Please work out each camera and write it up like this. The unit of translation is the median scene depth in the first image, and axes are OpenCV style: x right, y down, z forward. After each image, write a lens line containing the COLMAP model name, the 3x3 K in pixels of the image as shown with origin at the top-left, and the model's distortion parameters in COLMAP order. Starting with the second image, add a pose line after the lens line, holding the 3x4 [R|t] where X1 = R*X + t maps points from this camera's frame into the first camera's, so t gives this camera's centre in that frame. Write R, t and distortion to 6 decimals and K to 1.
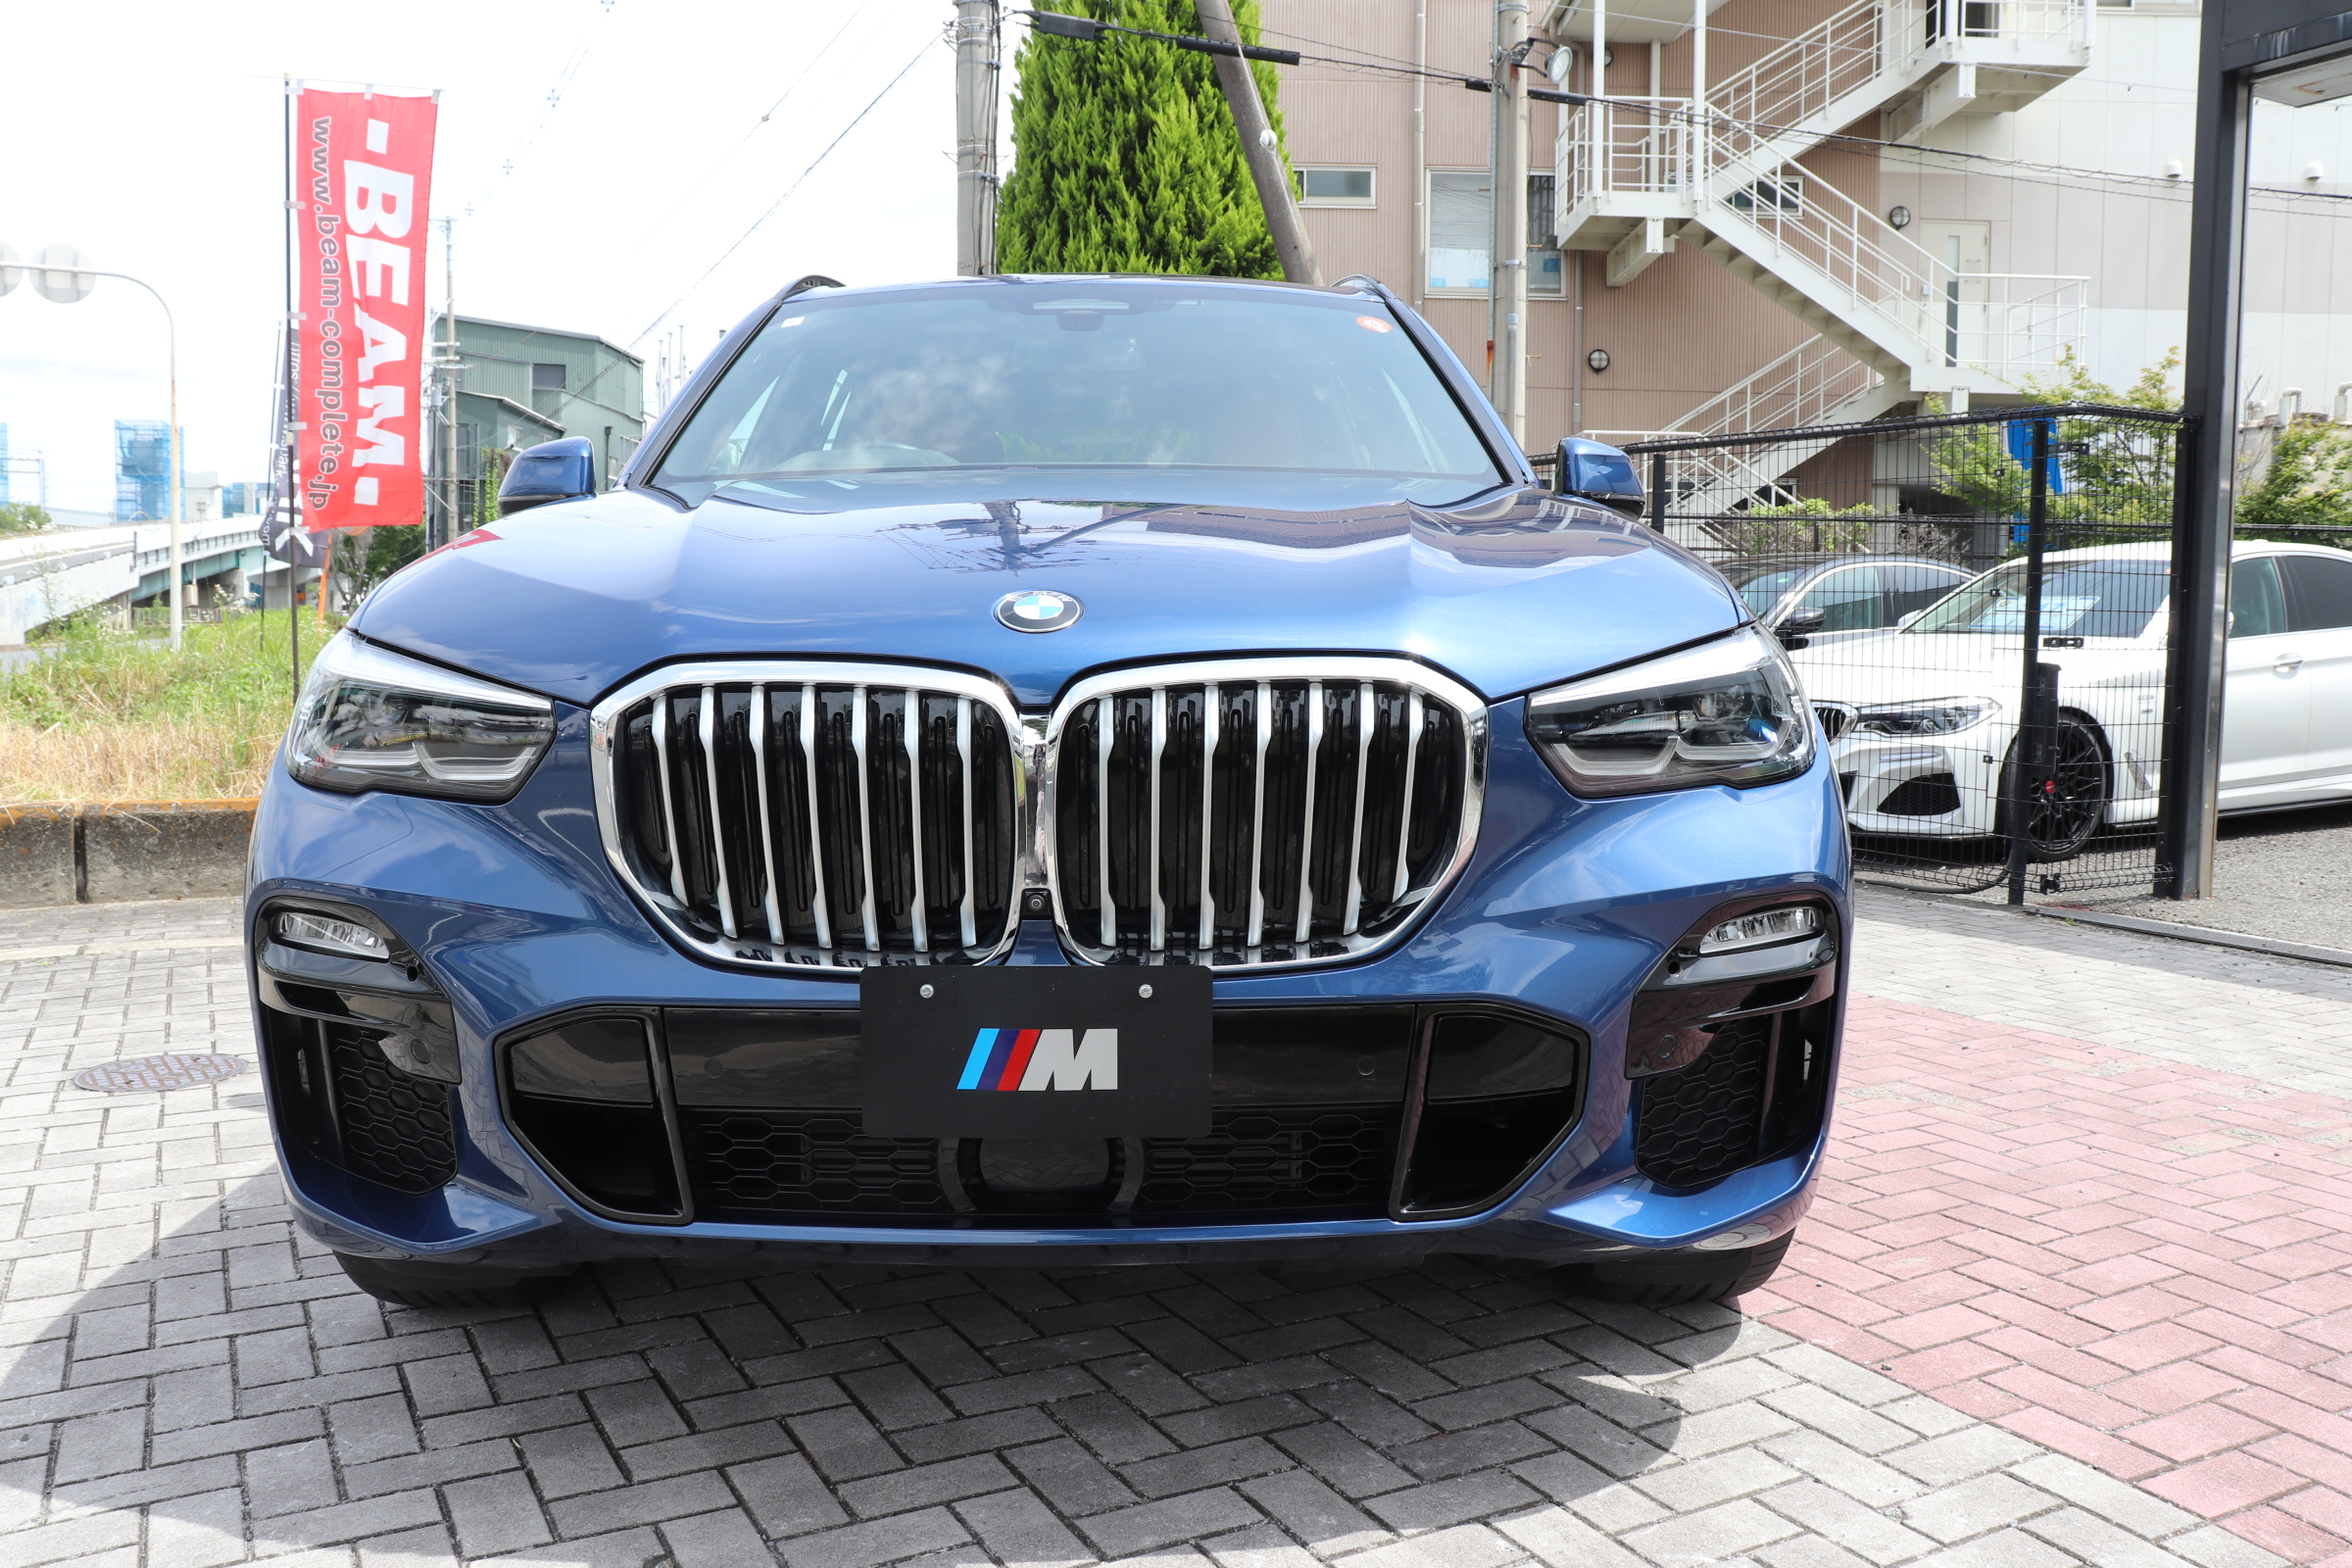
lens RADIAL K [[1929.4, 0, 1163.7], [0, 1929.4, 796.2], [0, 0, 1]] dist [-0.158411, 0.138747]
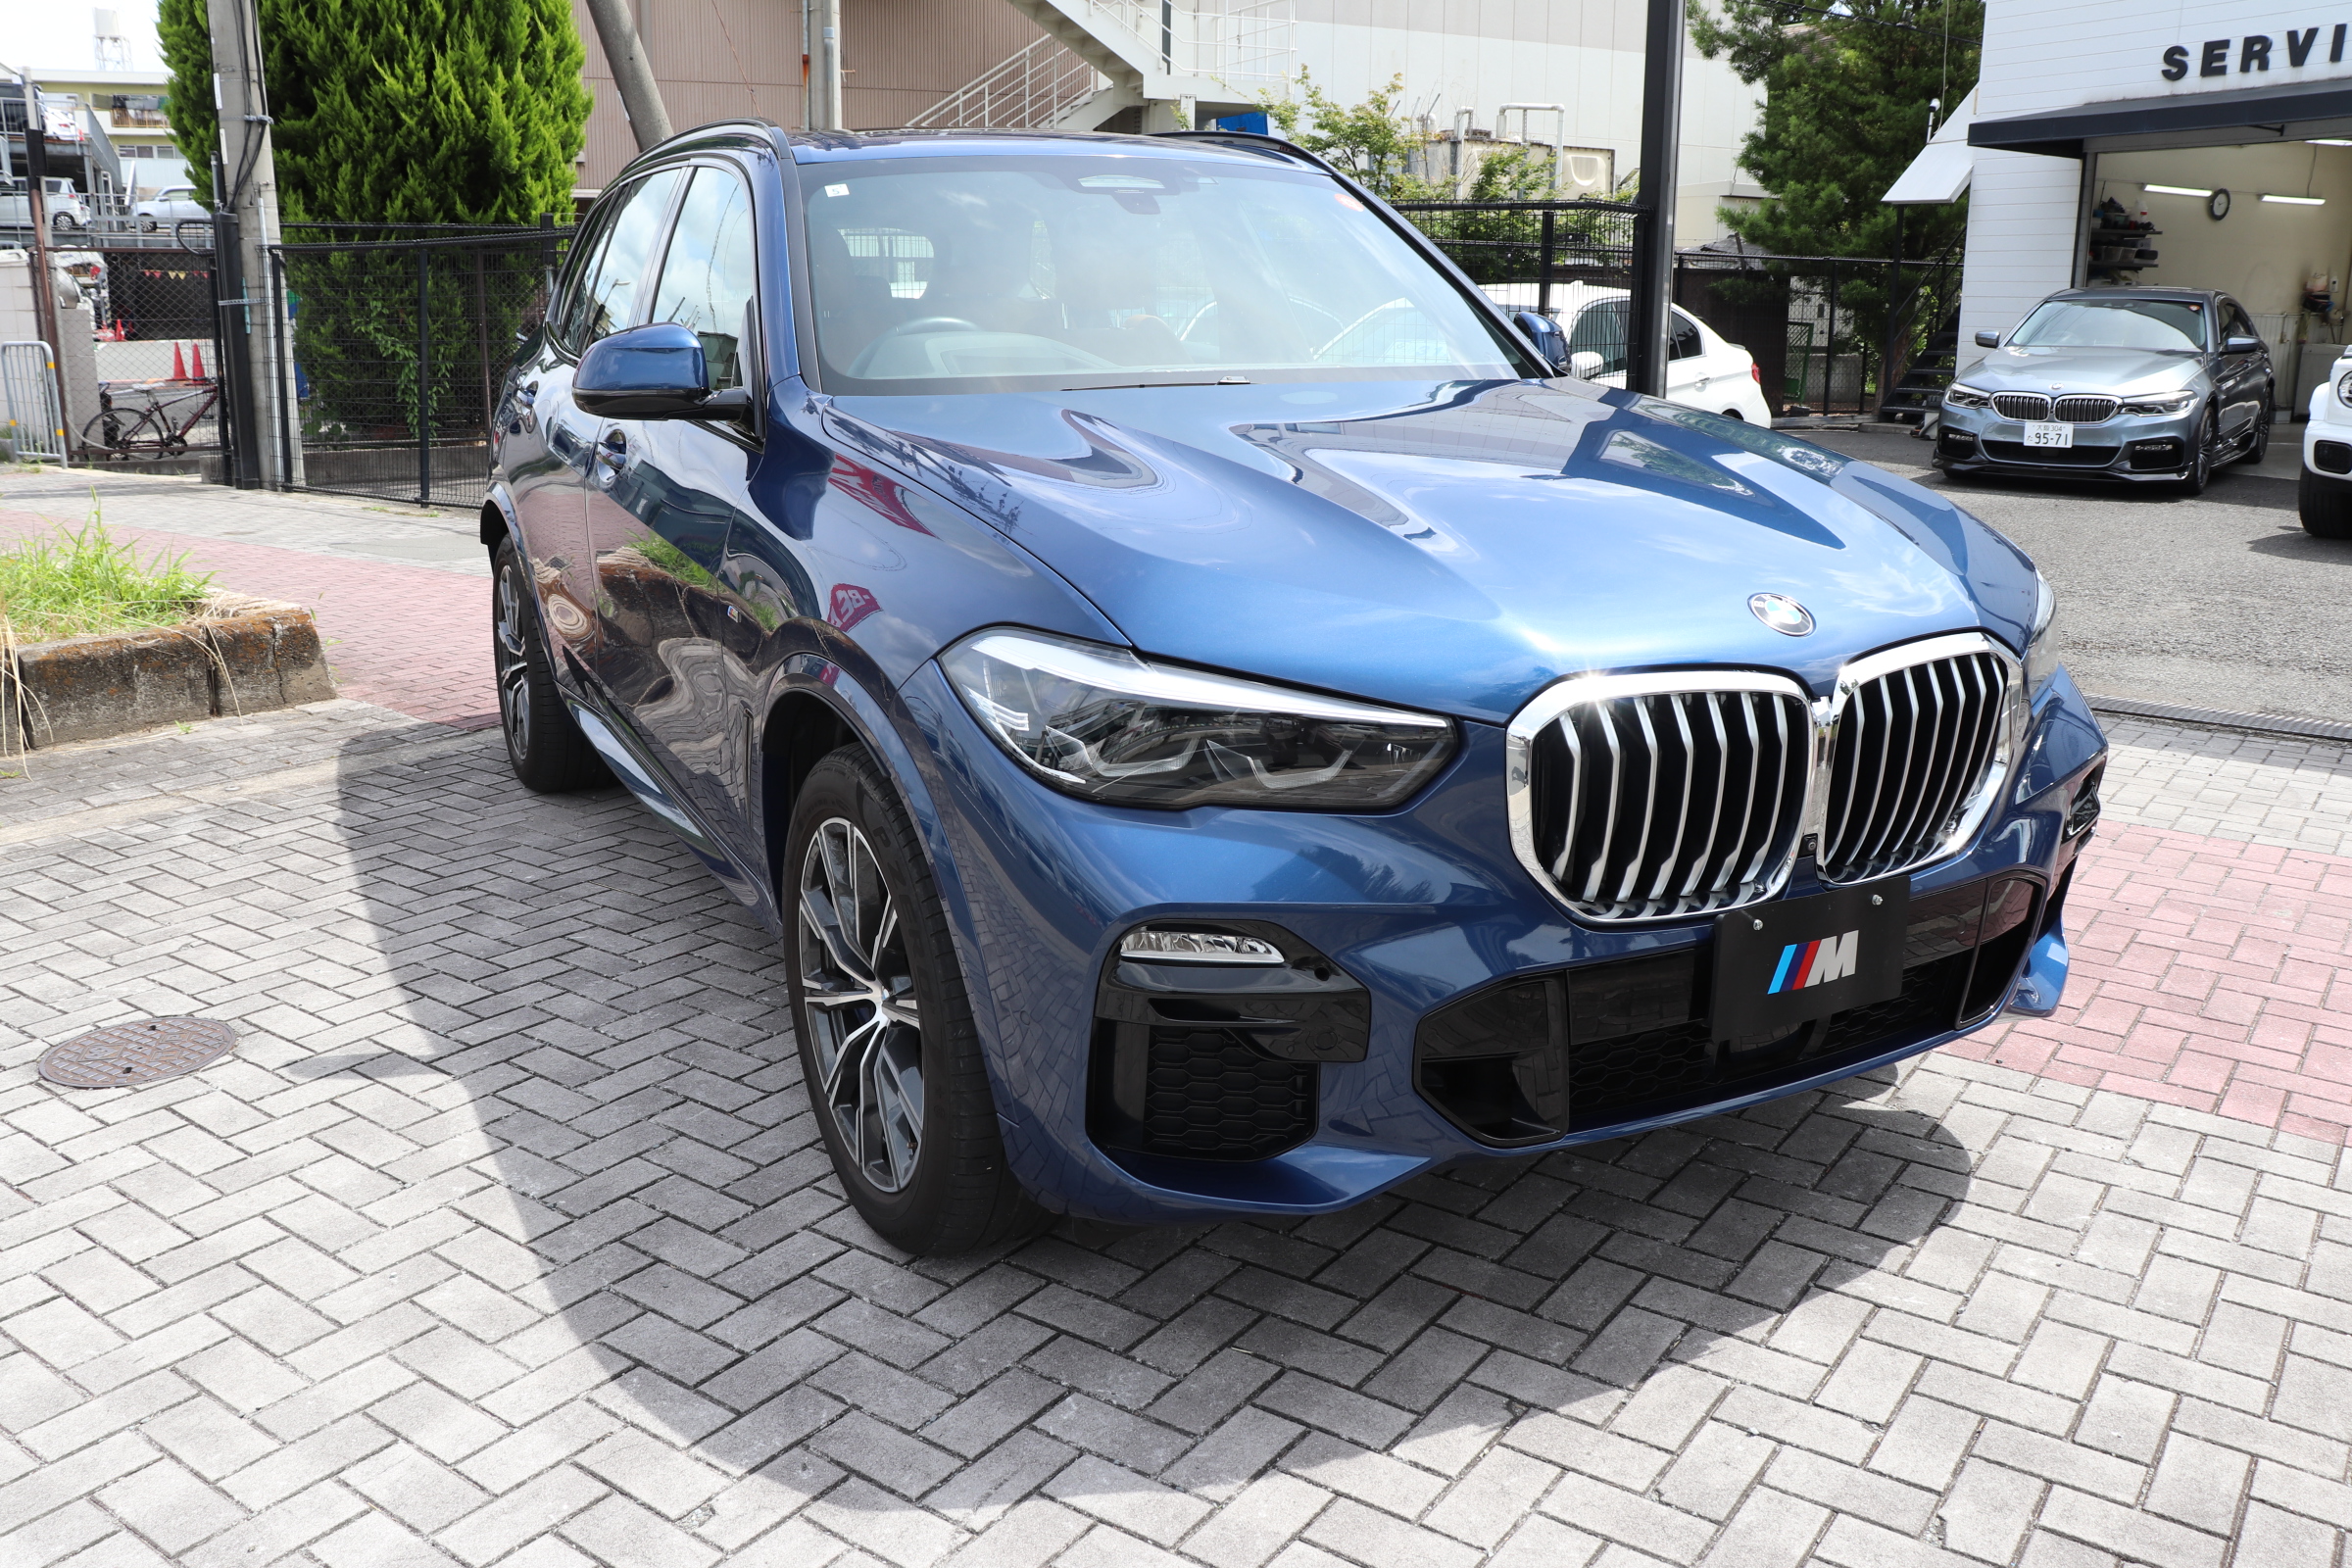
lens RADIAL K [[1929.4, 0, 1173.6], [0, 1929.4, 800.7], [0, 0, 1]] dist [-0.158411, 0.138747]
pose [[0.896899, -0.115916, 0.426773, -0.251827], [0.042432, 0.983141, 0.177856, -0.055611], [-0.440194, -0.141410, 0.886697, 0.014975]]
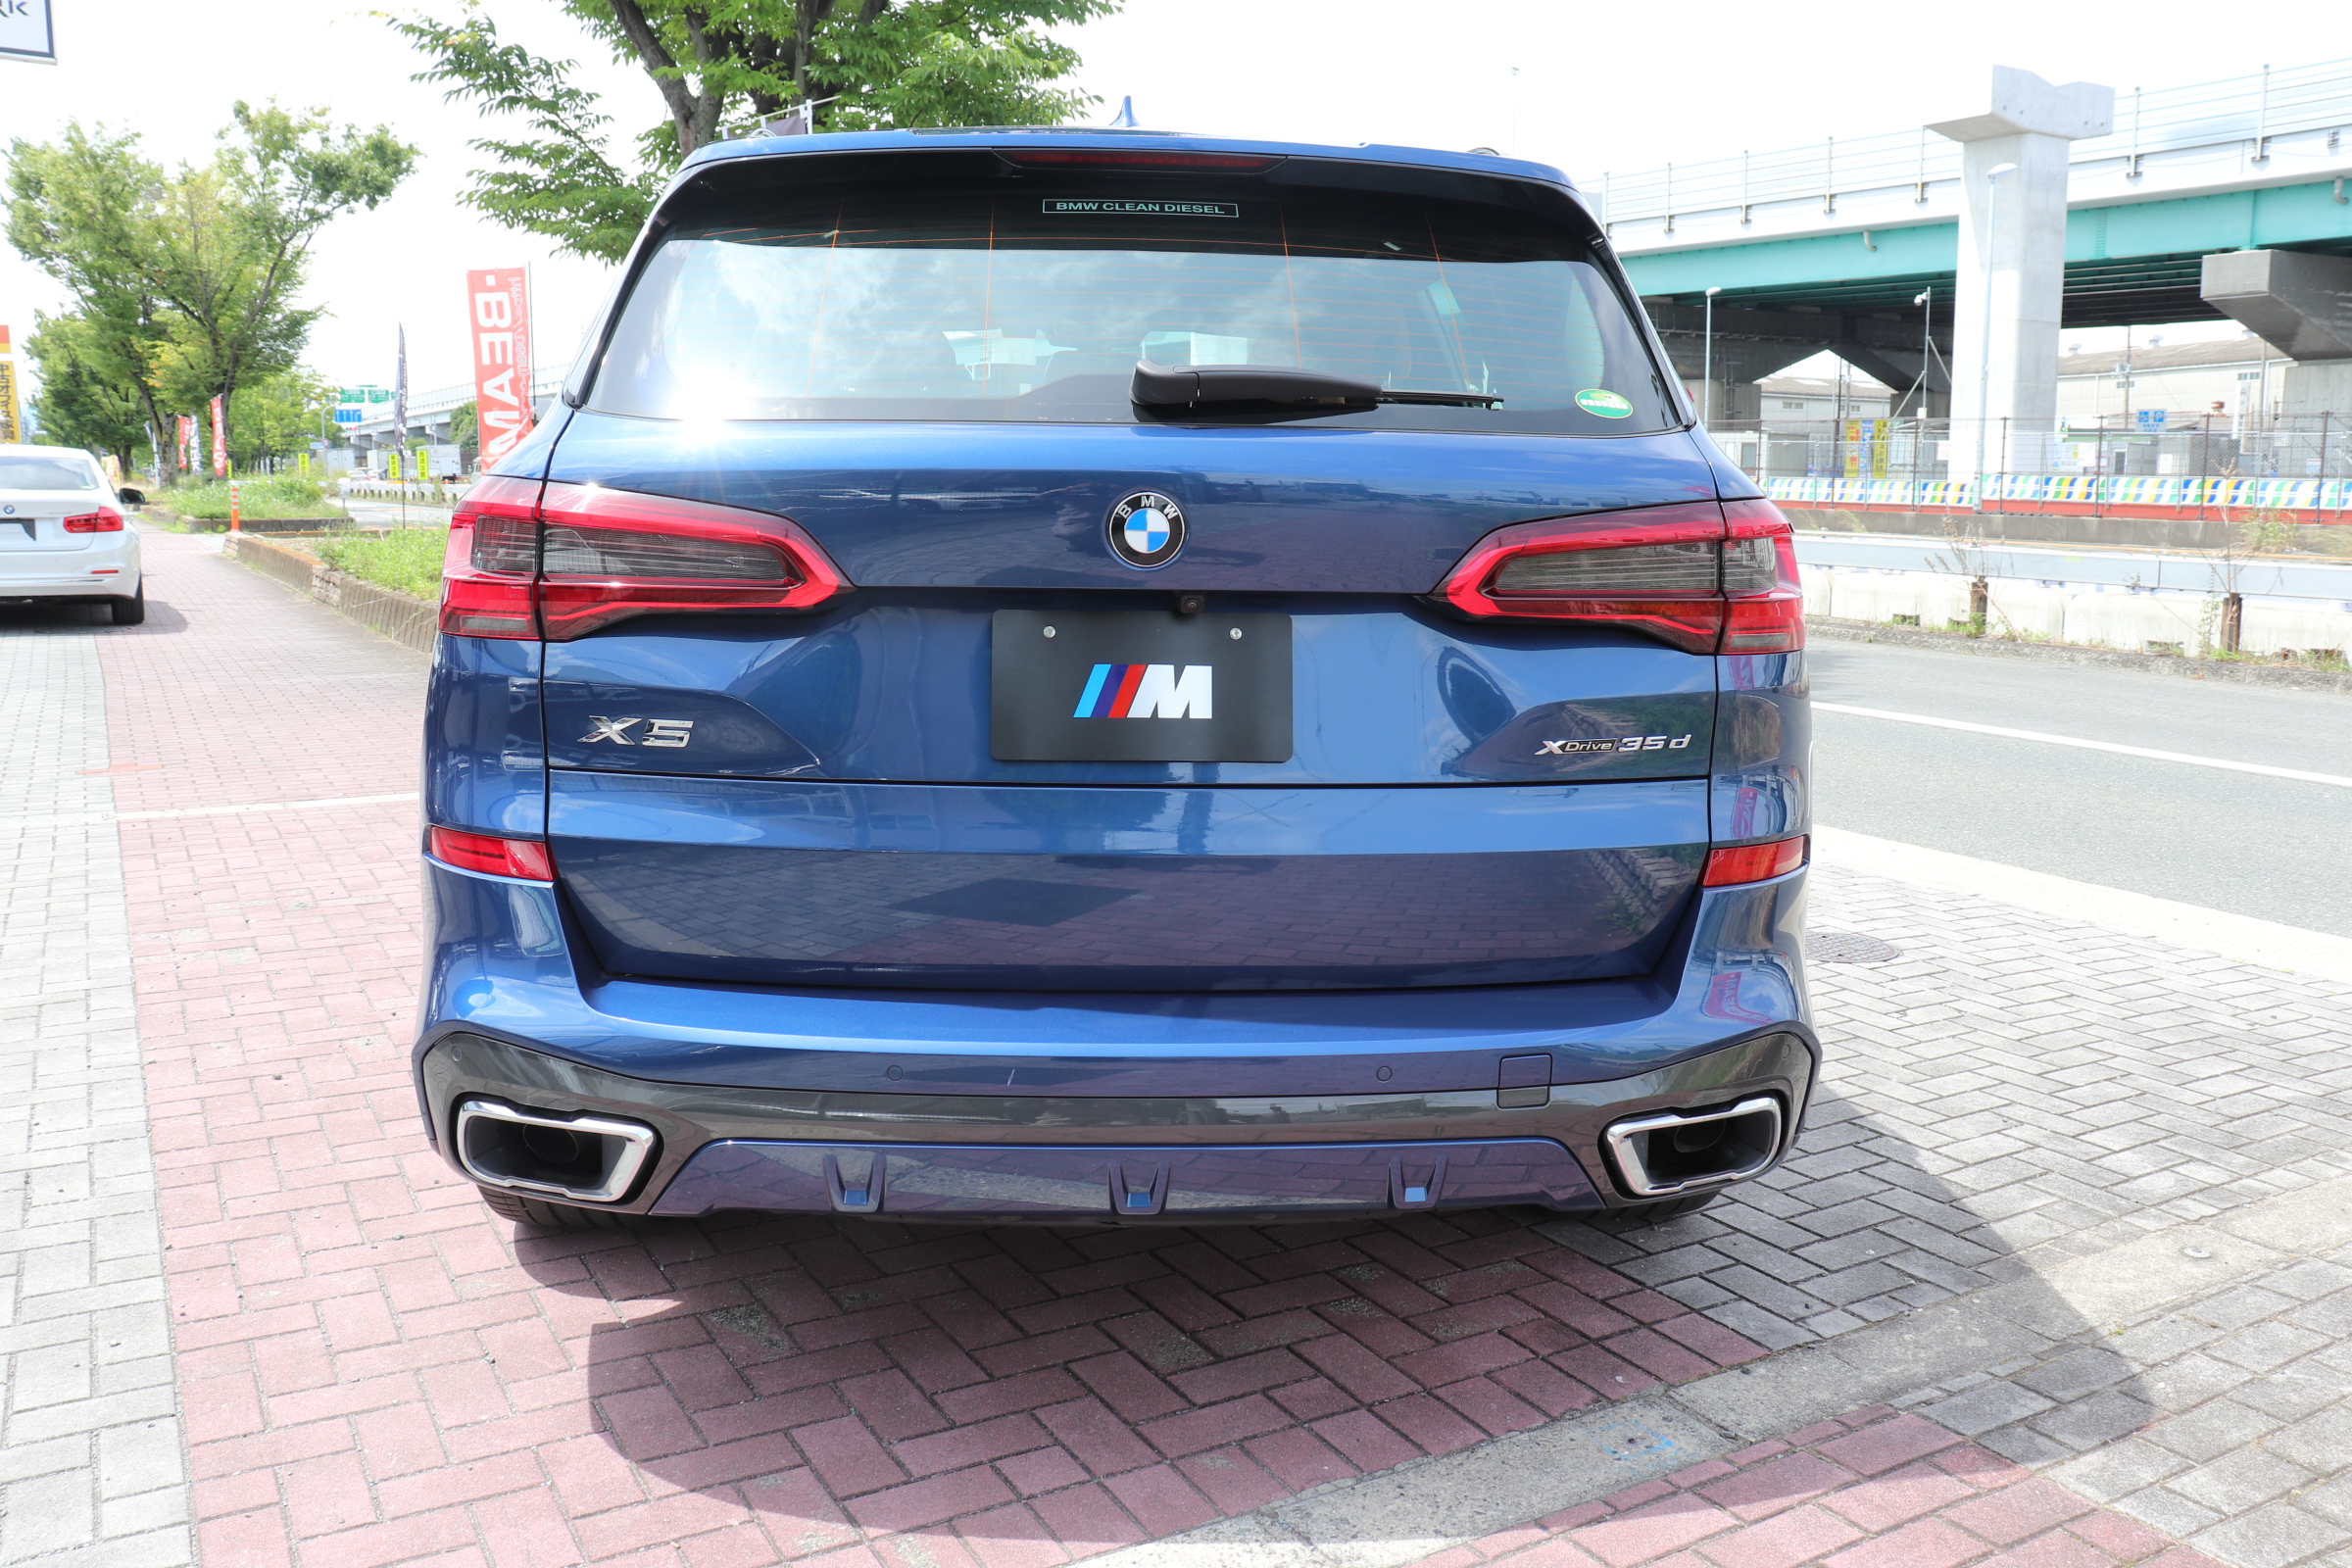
lens RADIAL K [[1929.4, 0, 1183.0], [0, 1929.4, 776.4], [0, 0, 1]] dist [-0.158411, 0.138747]
pose [[-0.999013, -0.009801, -0.043319, -0.024669], [-0.020036, 0.969912, 0.242631, -0.144121], [0.039638, 0.243260, -0.969151, 1.194291]]
